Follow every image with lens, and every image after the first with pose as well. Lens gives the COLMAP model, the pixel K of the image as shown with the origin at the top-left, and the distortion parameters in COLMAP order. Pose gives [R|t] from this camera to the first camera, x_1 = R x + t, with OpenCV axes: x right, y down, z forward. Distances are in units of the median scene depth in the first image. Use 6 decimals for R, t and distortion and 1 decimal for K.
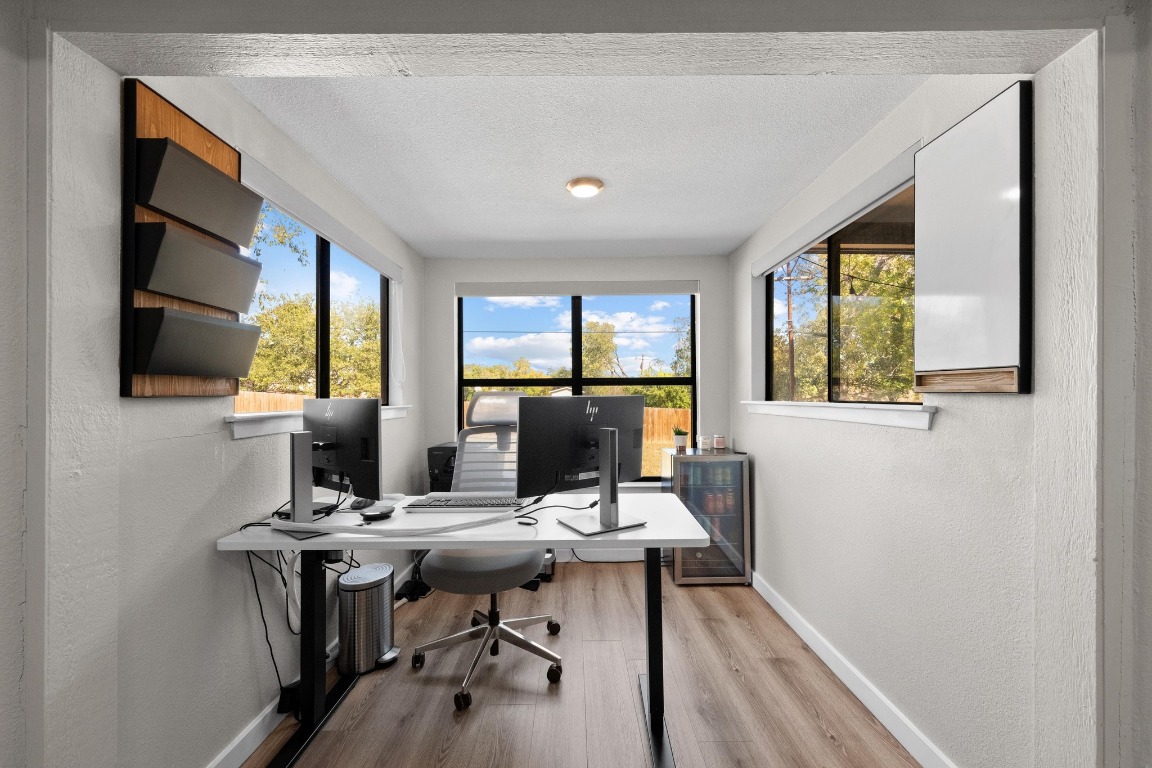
lens RADIAL K [[468.2, 0, 576.0], [0, 468.2, 392.1], [0, 0, 1]] dist [0.000954, 0.000043]
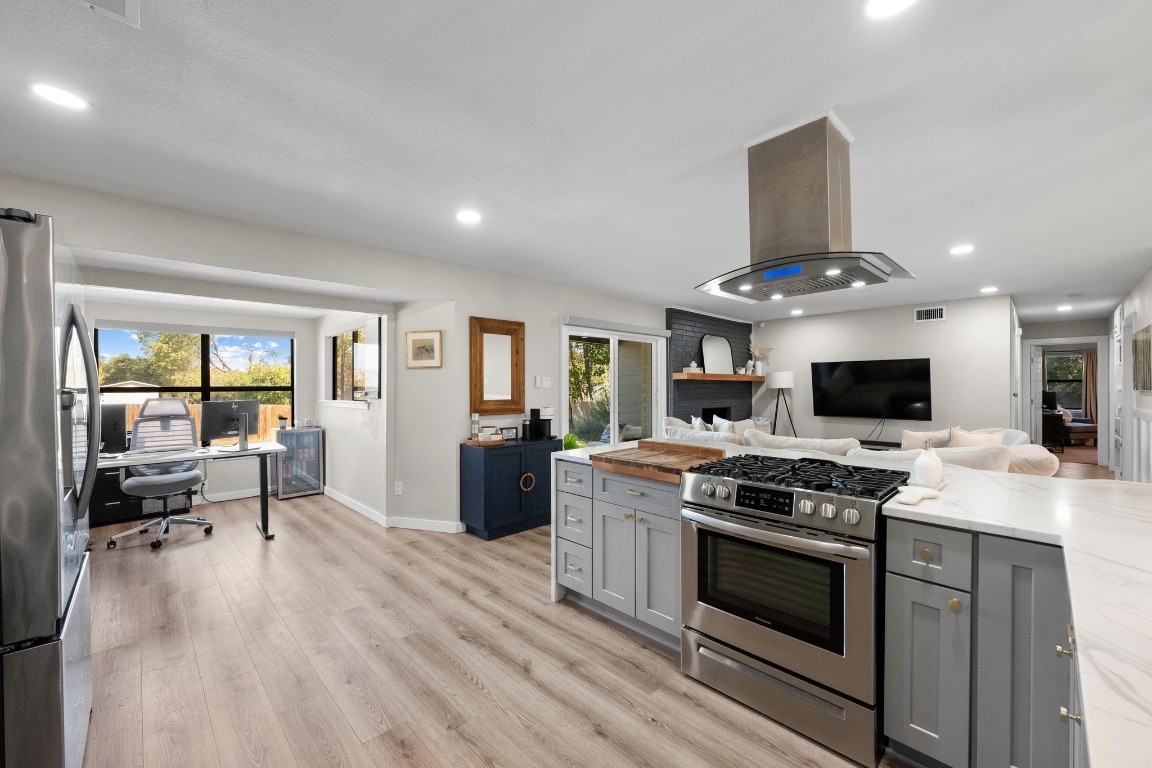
lens RADIAL K [[451.7, 0, 577.8], [0, 451.7, 388.6], [0, 0, 1]] dist [0.000601, 0.000092]
pose [[0.719847, -0.000331, 0.694133, -0.174877], [-0.002187, 0.999994, 0.002745, -0.036771], [-0.694130, -0.003494, 0.719842, -1.095180]]
